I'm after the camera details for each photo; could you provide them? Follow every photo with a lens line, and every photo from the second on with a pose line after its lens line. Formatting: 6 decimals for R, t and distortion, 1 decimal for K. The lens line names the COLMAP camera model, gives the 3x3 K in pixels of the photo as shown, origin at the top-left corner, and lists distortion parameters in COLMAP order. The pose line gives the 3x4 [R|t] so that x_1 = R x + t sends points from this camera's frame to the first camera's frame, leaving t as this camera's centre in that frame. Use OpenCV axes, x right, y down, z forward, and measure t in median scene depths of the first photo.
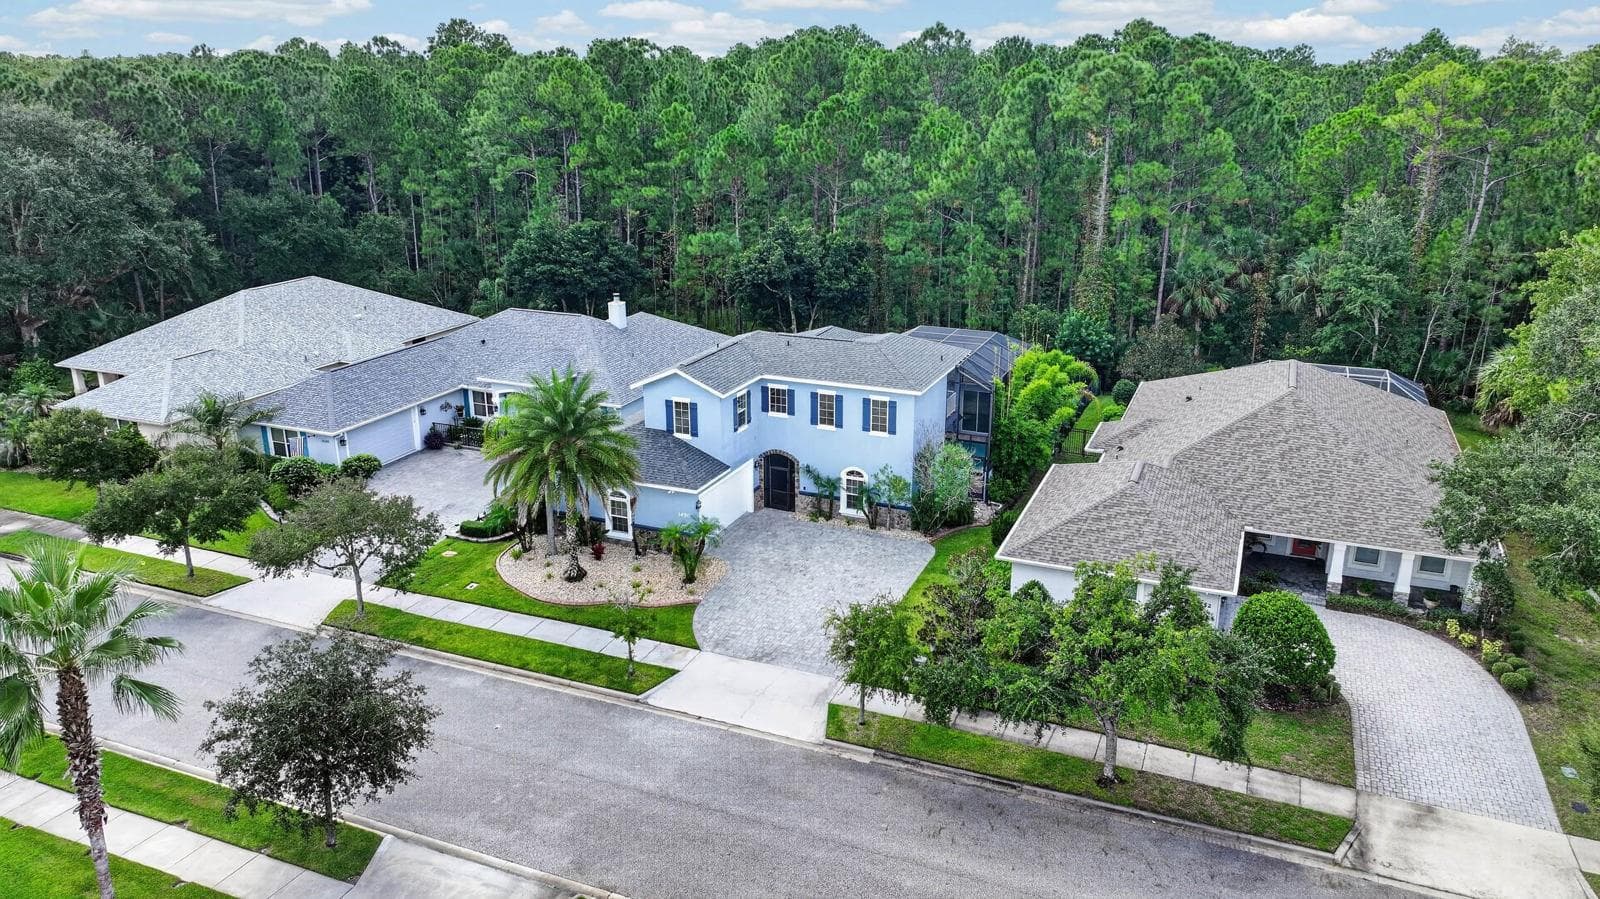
lens RADIAL K [[1122.8, 0, 807.5], [0, 1122.8, 447.8], [0, 0, 1]] dist [0.001571, 0.002630]
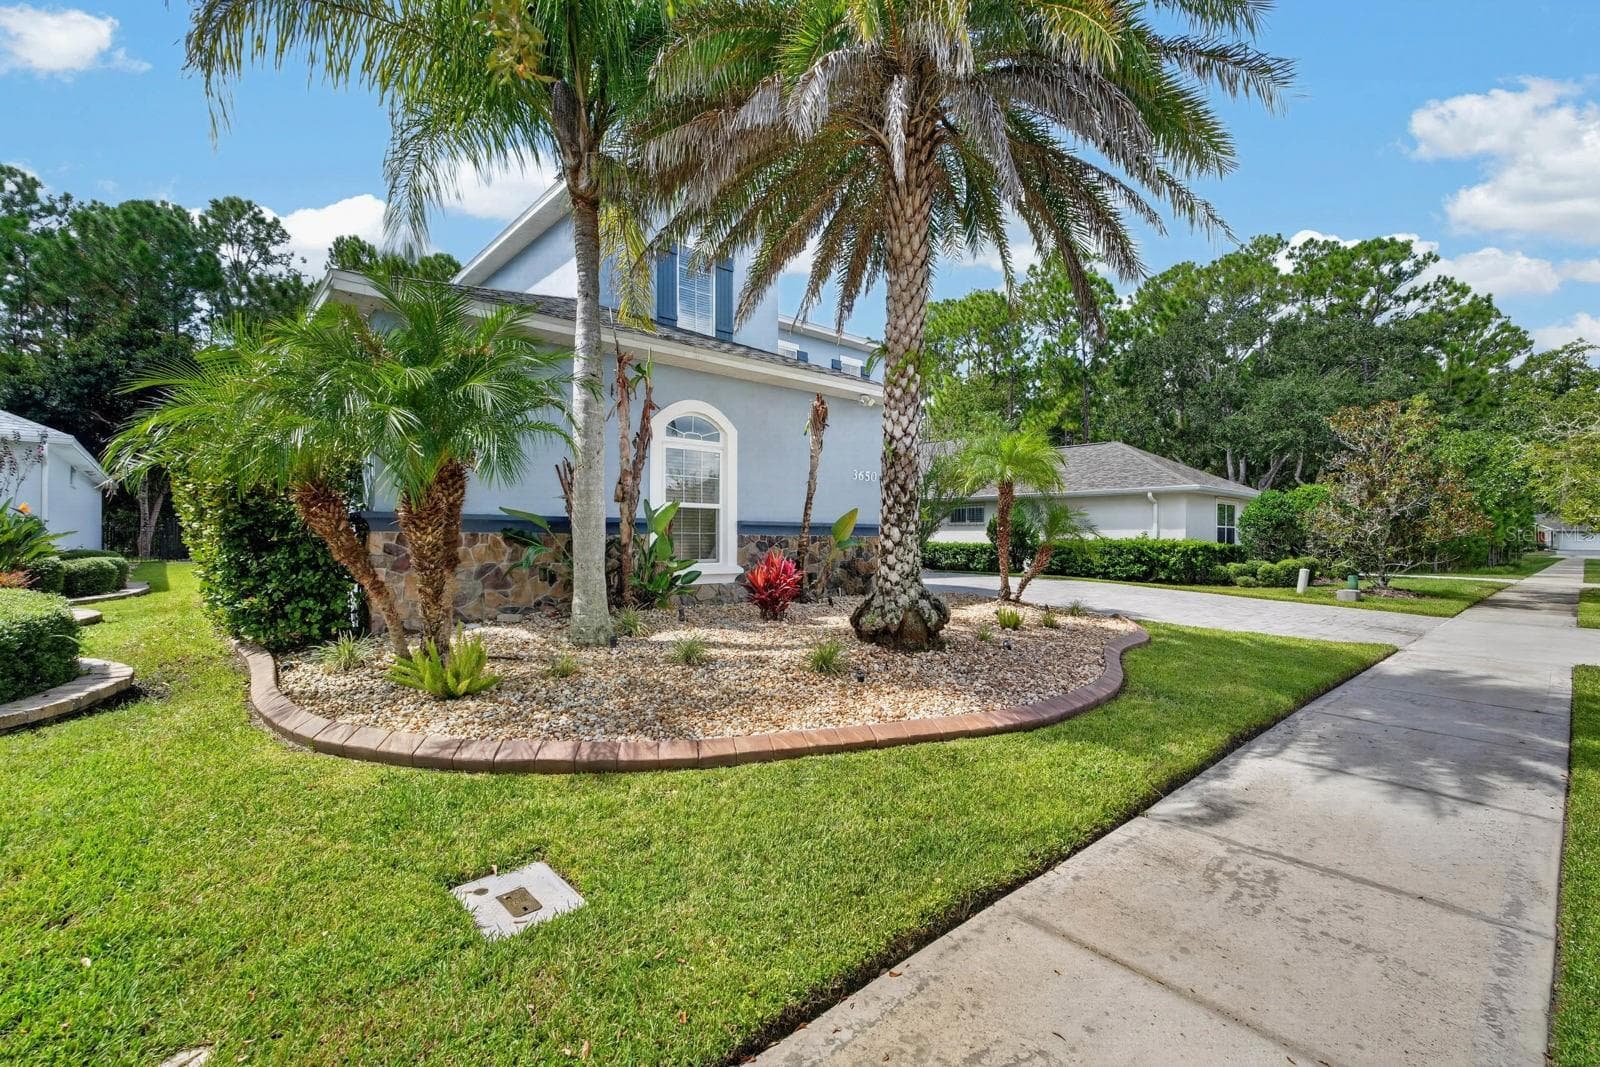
lens RADIAL K [[705.9, 0, 800.1], [0, 705.9, 539.7], [0, 0, 1]] dist [-0.017634, 0.009632]
pose [[0.426112, 0.001820, 0.904669, -0.313878], [0.281016, 0.950263, -0.134275, 0.099201], [-0.859918, 0.311442, 0.404407, 0.866517]]
